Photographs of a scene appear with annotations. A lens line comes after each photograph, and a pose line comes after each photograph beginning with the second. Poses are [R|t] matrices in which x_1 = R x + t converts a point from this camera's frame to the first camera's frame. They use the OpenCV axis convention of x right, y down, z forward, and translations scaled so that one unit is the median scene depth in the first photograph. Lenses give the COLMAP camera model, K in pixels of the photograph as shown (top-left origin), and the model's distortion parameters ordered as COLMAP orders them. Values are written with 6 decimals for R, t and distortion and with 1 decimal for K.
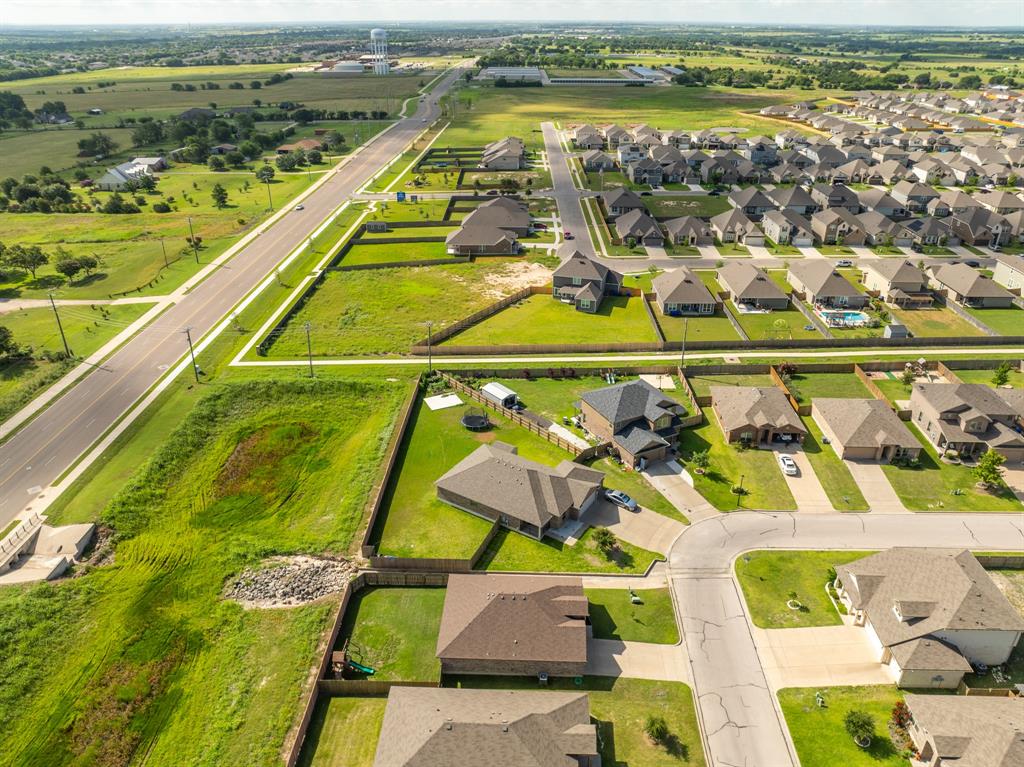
lens RADIAL K [[721.2, 0, 512.0], [0, 721.2, 383.5], [0, 0, 1]] dist [-0.038734, -0.011315]
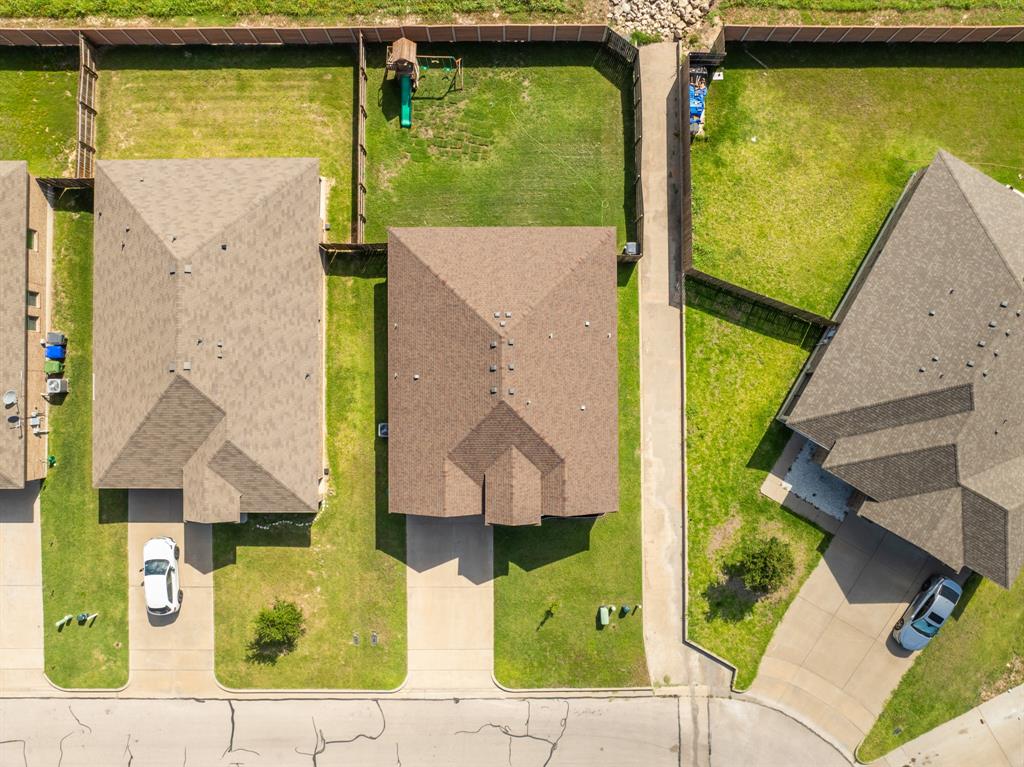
lens RADIAL K [[721.2, 0, 512.0], [0, 721.2, 383.5], [0, 0, 1]] dist [-0.038734, -0.011315]
pose [[0.044686, 0.998822, -0.018903, 0.020357], [-0.457835, 0.037293, 0.888255, -0.114283], [0.887913, -0.031038, 0.458962, 0.737970]]
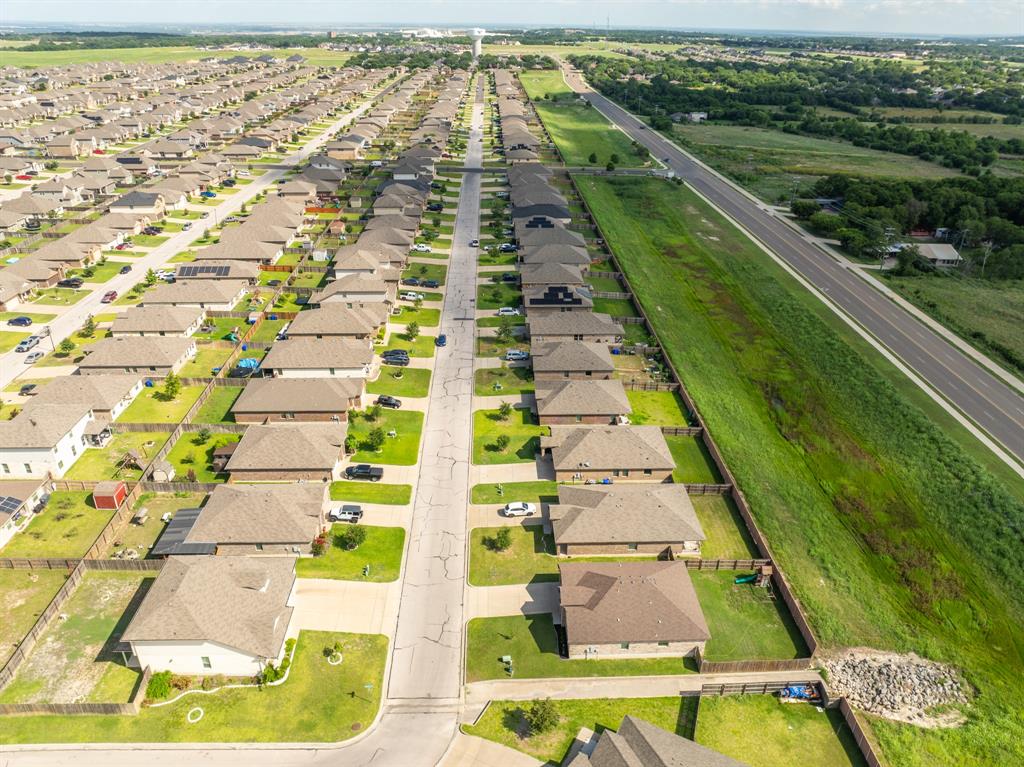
lens RADIAL K [[721.2, 0, 512.0], [0, 721.2, 383.5], [0, 0, 1]] dist [-0.038734, -0.011315]
pose [[-0.997276, 0.022730, -0.070174, 0.226502], [-0.043377, 0.588748, 0.807152, -0.660895], [0.059662, 0.807997, -0.586158, 1.279583]]
